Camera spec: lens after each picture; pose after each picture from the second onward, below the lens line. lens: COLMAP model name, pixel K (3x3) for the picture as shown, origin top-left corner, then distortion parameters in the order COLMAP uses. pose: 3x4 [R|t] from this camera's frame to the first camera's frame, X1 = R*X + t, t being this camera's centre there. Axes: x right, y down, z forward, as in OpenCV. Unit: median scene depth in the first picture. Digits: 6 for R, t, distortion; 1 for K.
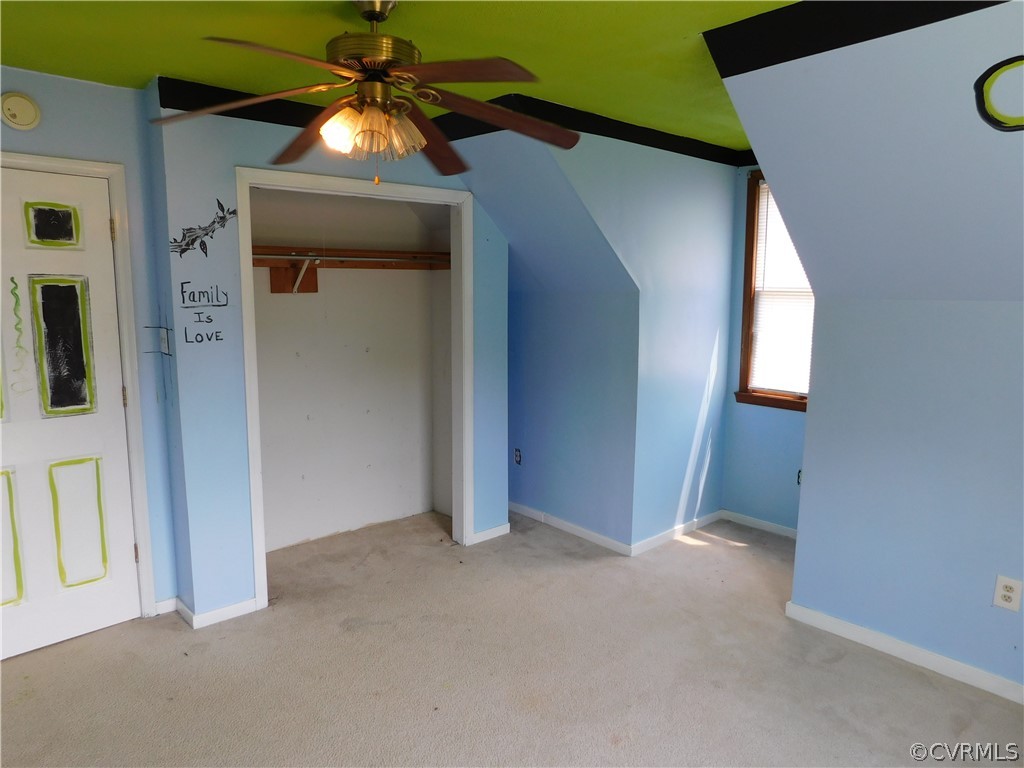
lens RADIAL K [[683.5, 0, 503.1], [0, 683.5, 385.5], [0, 0, 1]] dist [-0.047719, 0.033792]
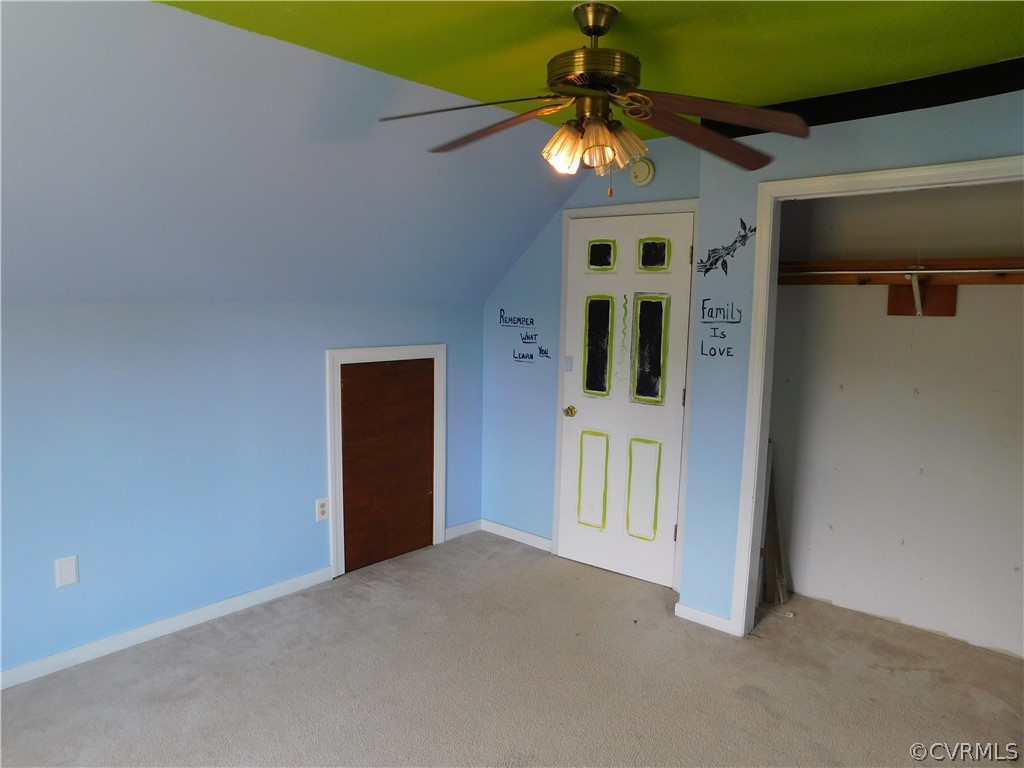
lens RADIAL K [[683.5, 0, 507.4], [0, 683.5, 384.9], [0, 0, 1]] dist [-0.047719, 0.033792]
pose [[0.124934, 0.120492, -0.984821, 0.575213], [-0.158665, 0.982250, 0.100049, -0.076164], [0.979396, 0.143757, 0.141834, 0.550539]]
